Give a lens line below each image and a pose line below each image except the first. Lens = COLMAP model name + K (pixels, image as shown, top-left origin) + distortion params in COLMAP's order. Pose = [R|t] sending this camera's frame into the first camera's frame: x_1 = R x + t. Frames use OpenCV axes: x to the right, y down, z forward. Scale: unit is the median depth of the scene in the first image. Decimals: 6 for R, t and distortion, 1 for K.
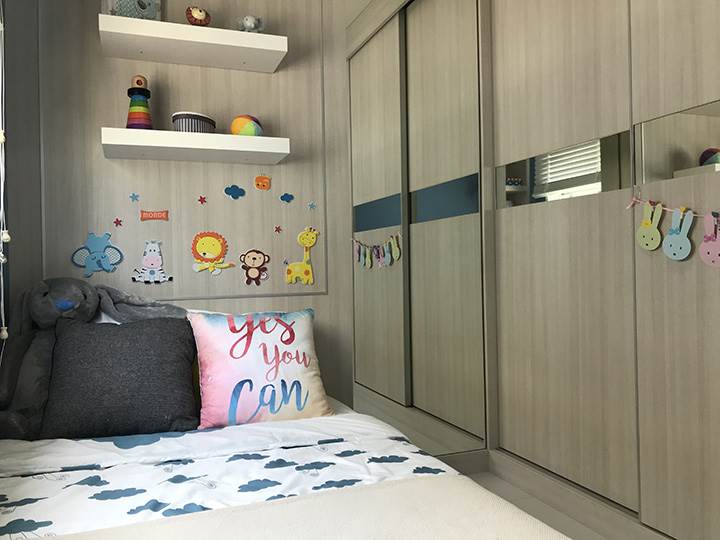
lens RADIAL K [[599.1, 0, 358.3], [0, 599.1, 266.3], [0, 0, 1]] dist [0.042765, -0.010371]
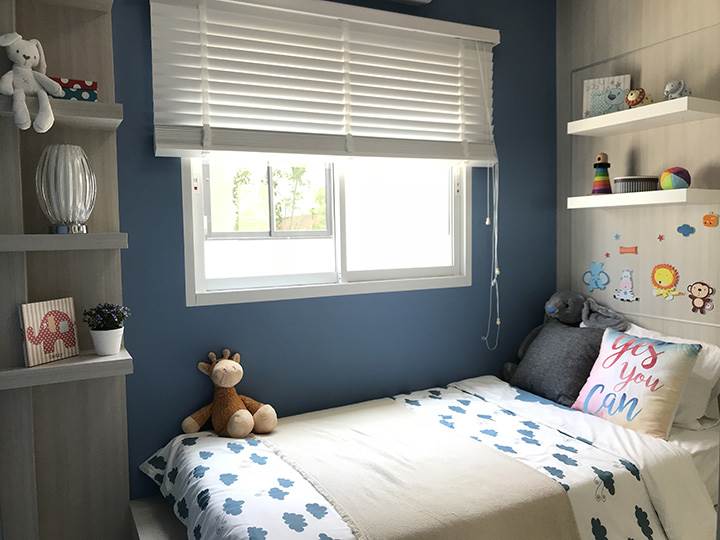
lens RADIAL K [[599.1, 0, 359.0], [0, 599.1, 270.5], [0, 0, 1]] dist [0.042765, -0.010371]
pose [[0.114493, 0.081461, -0.990079, 0.914085], [0.013690, 0.996408, 0.083565, -0.159886], [0.993330, -0.023122, 0.112966, 0.264419]]
